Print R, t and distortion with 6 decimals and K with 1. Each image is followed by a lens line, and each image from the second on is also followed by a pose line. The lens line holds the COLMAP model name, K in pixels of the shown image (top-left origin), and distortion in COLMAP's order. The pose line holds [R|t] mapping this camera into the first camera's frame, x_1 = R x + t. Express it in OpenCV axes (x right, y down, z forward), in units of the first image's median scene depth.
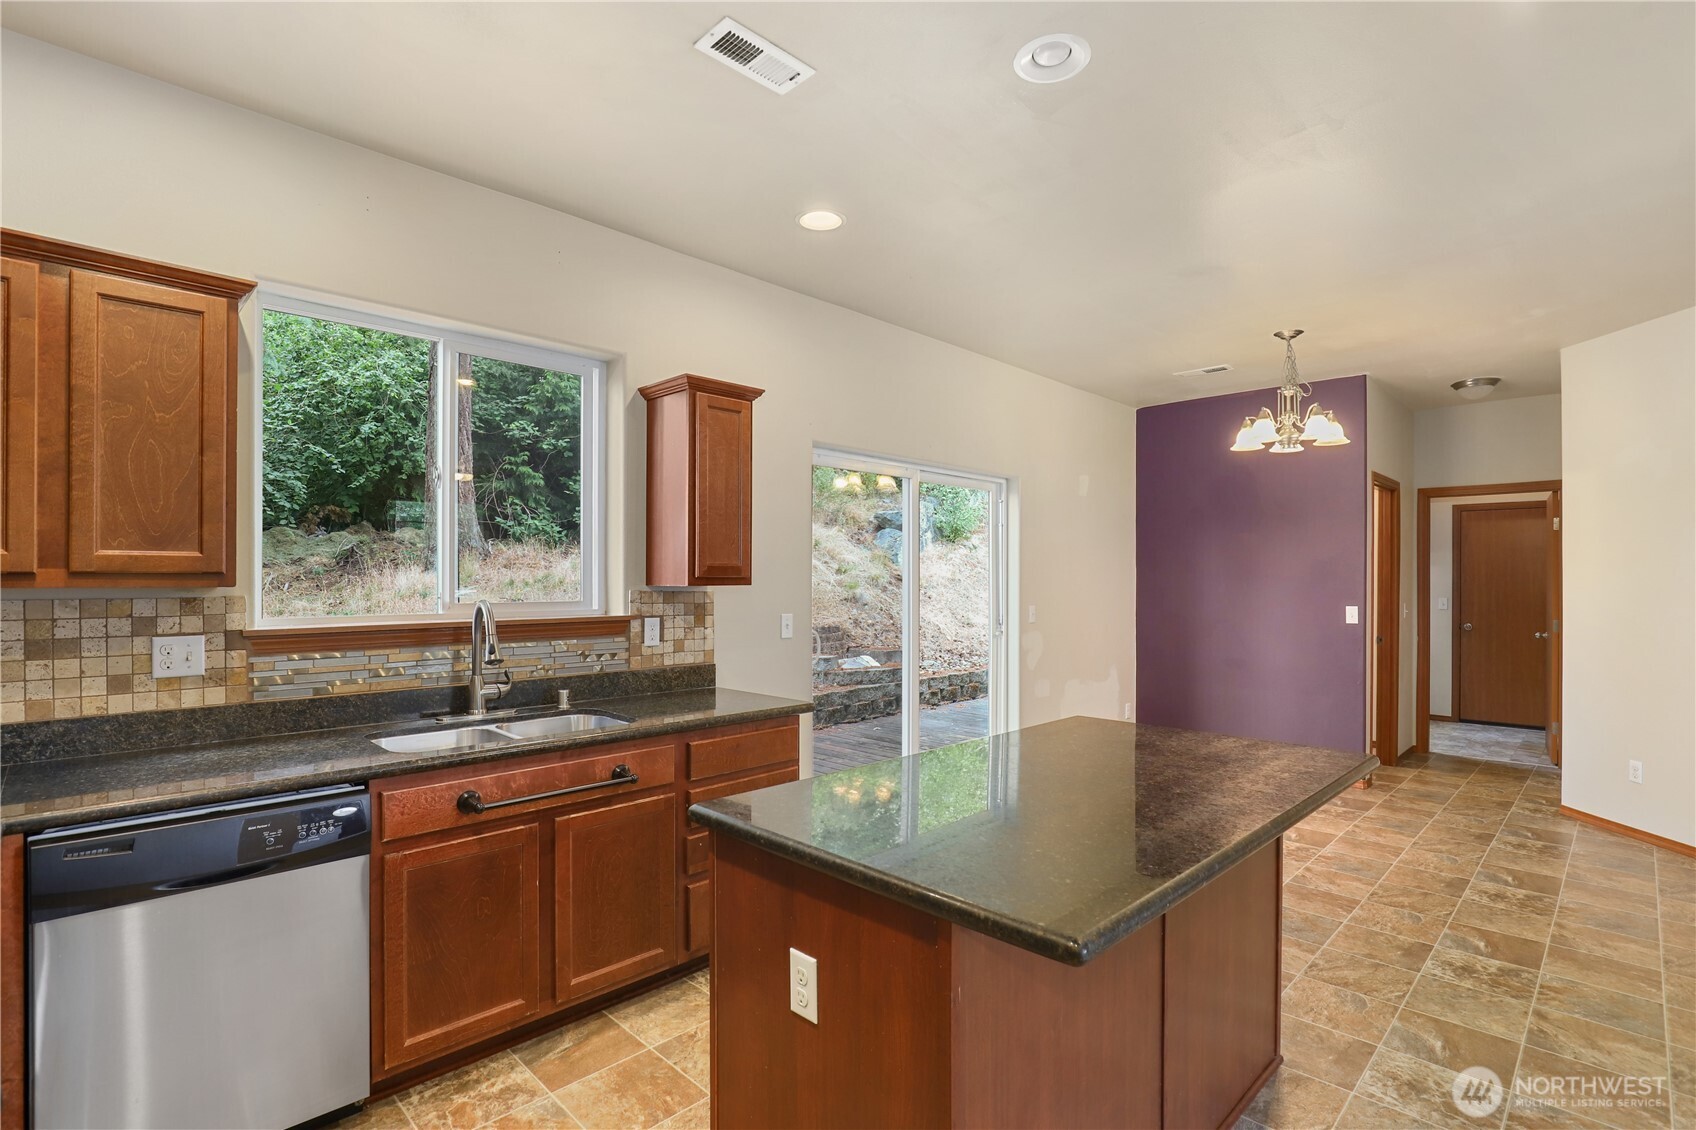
lens RADIAL K [[864.5, 0, 893.5], [0, 864.5, 586.7], [0, 0, 1]] dist [-0.003328, -0.000304]
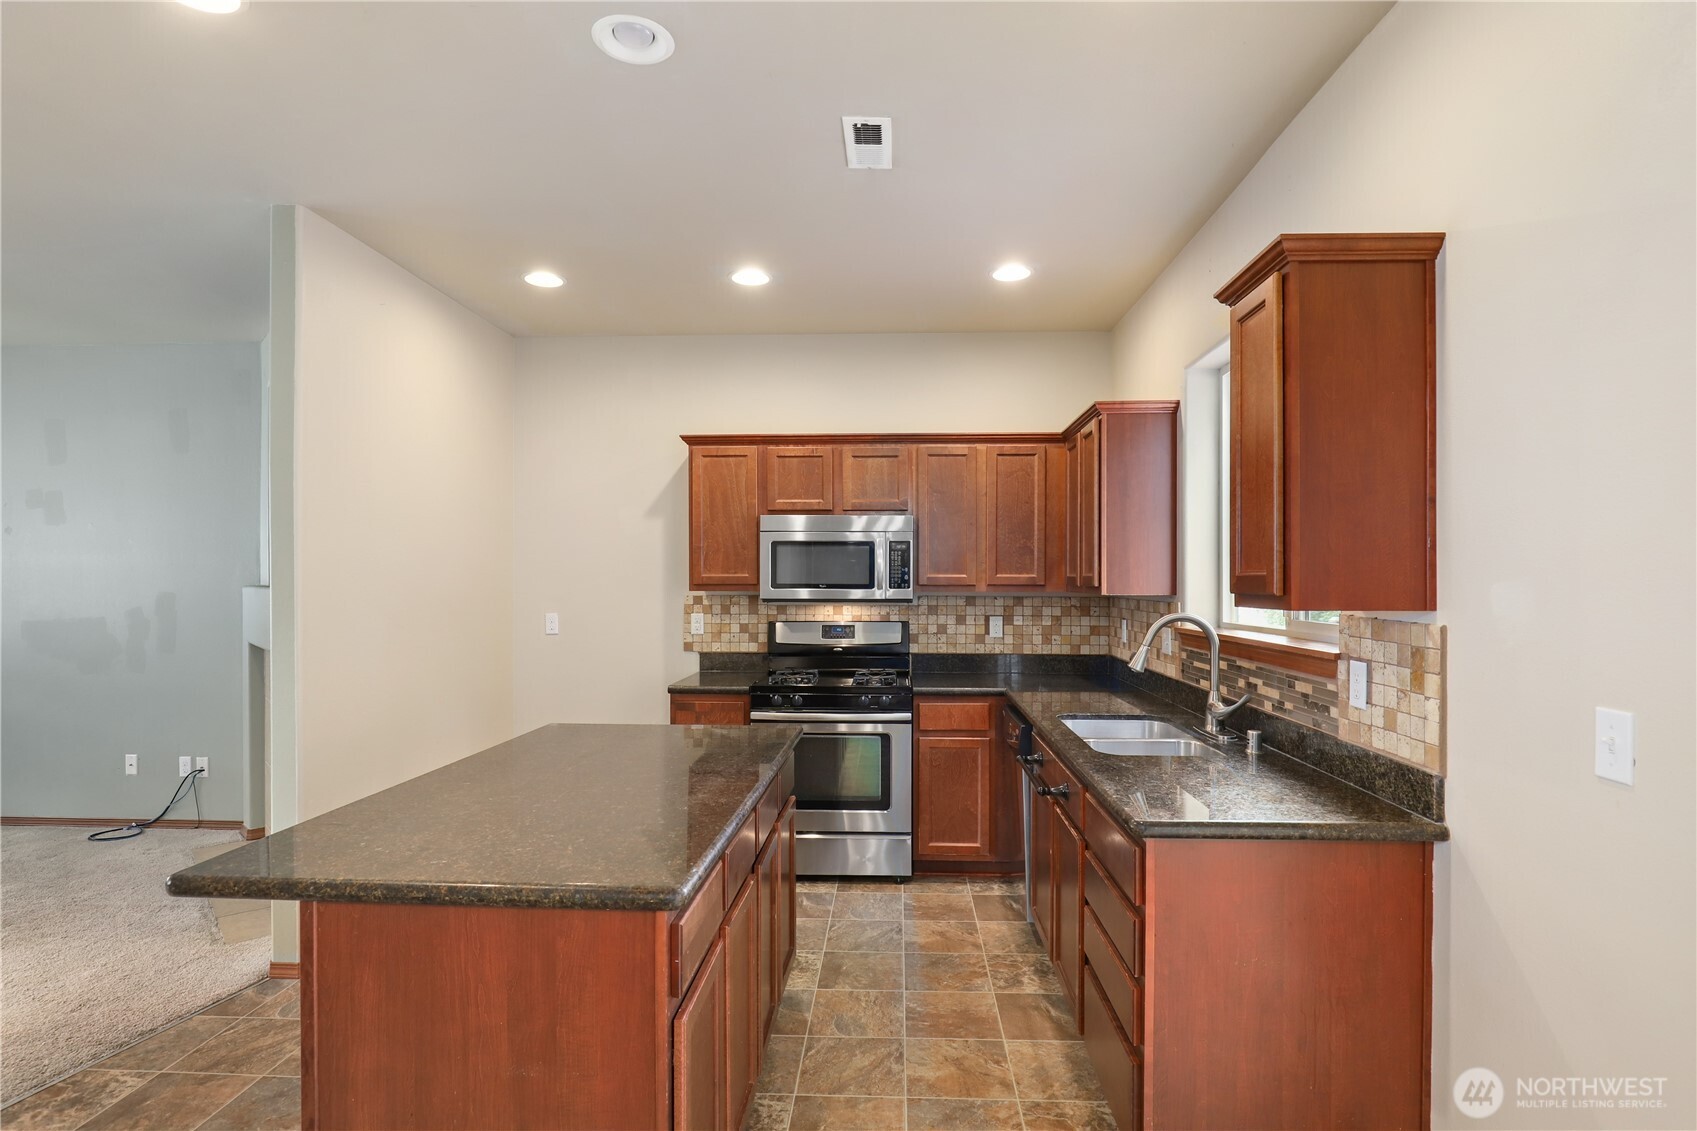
lens RADIAL K [[851.0, 0, 854.2], [0, 851.0, 580.4], [0, 0, 1]] dist [-0.005807, -0.000025]
pose [[-0.787004, 0.005528, -0.616923, 0.374027], [0.001810, 0.999976, 0.006652, -0.025934], [0.616945, 0.004119, -0.786996, 1.280587]]
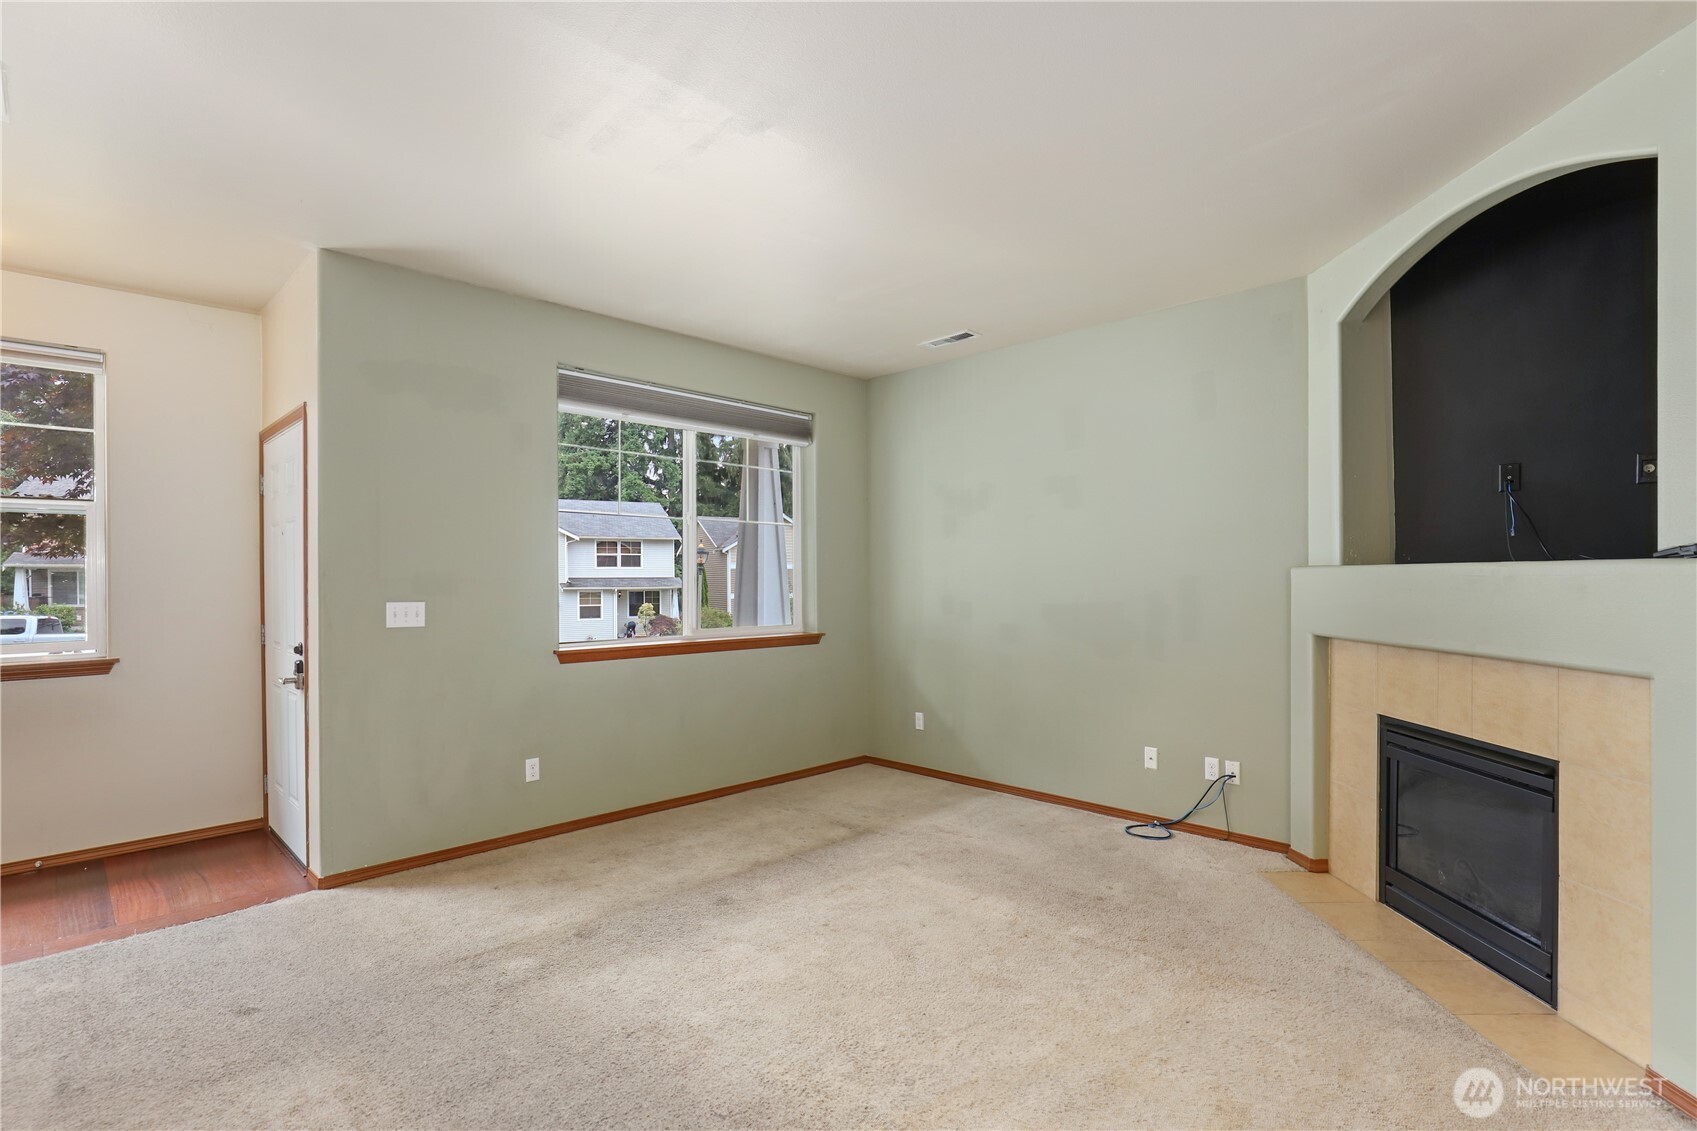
lens RADIAL K [[804.6, 0, 858.6], [0, 804.6, 572.9], [0, 0, 1]] dist [-0.019047, 0.000503]
pose [[-0.998100, 0.007697, 0.061130, 0.835666], [0.007367, 0.999957, -0.005623, -0.000414], [-0.061171, -0.005162, -0.998114, 0.717759]]
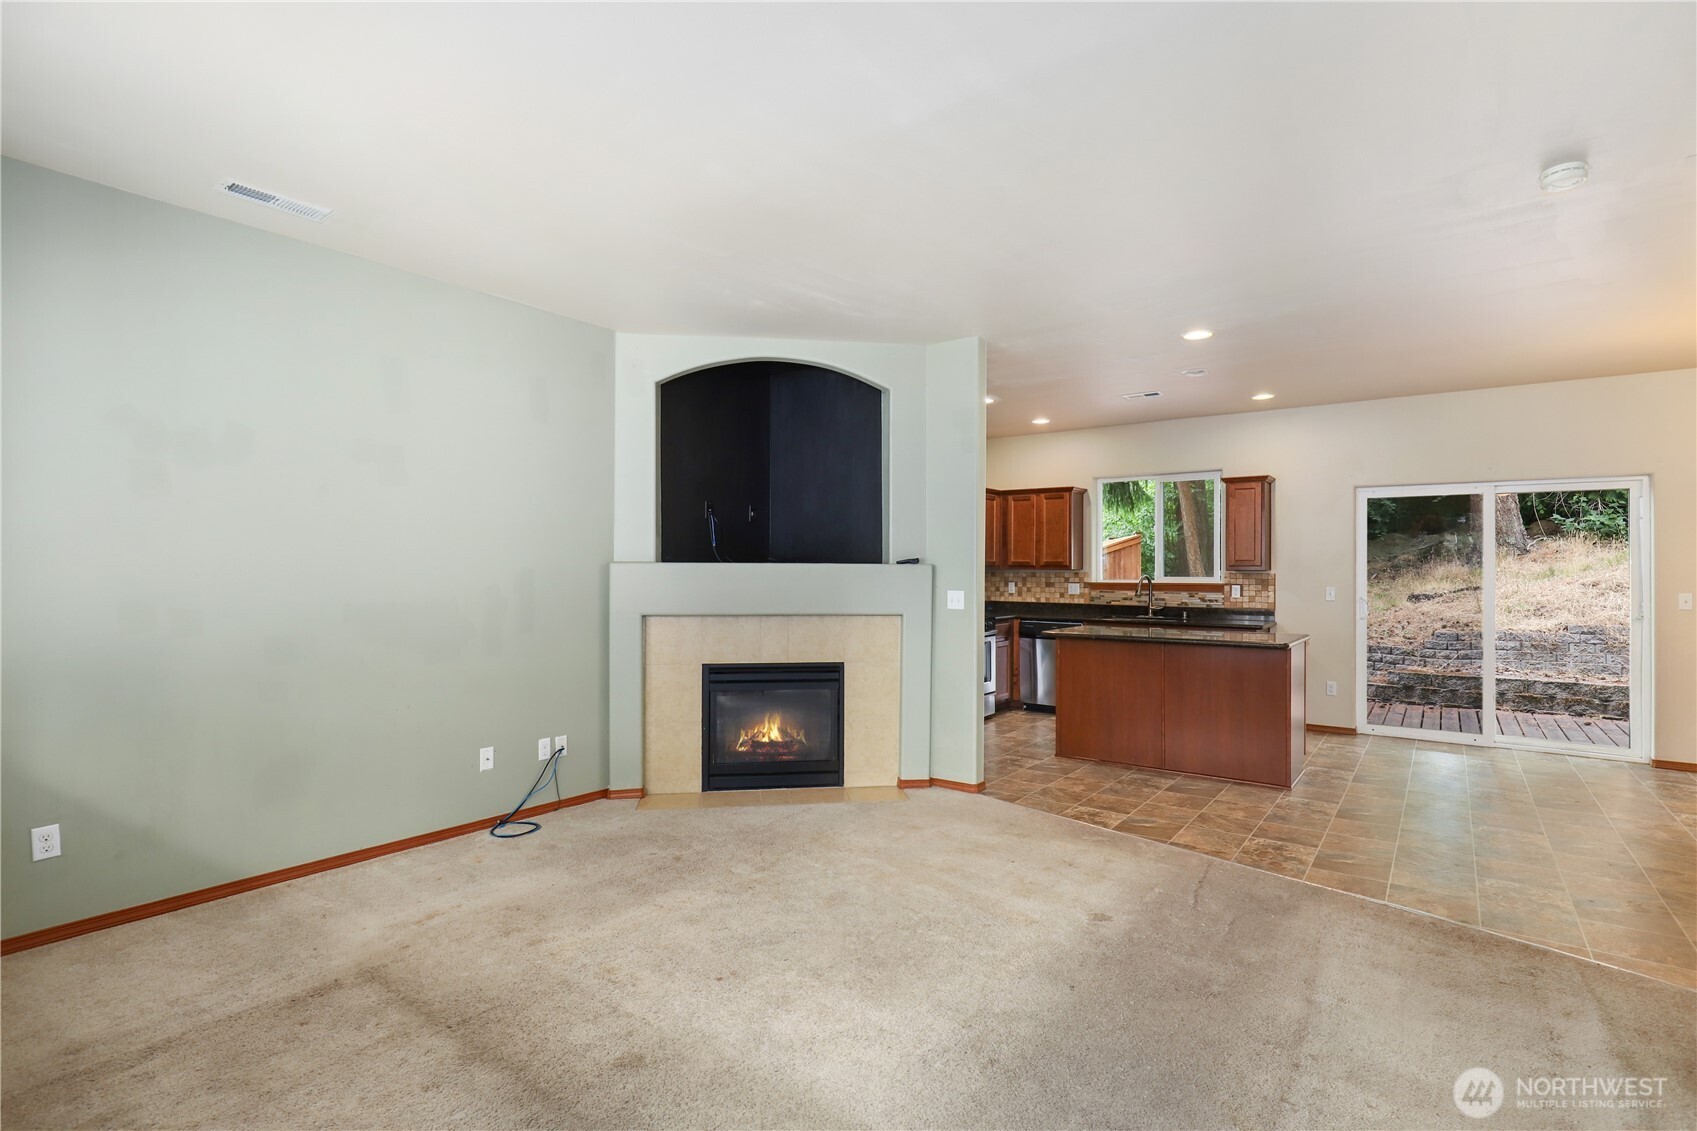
lens RADIAL K [[804.6, 0, 858.6], [0, 804.6, 572.9], [0, 0, 1]] dist [-0.019047, 0.000503]
pose [[0.077933, 0.010059, -0.996908, 1.708850], [-0.005971, 0.999936, 0.009623, -0.009010], [0.996941, 0.005203, 0.077988, -0.113540]]
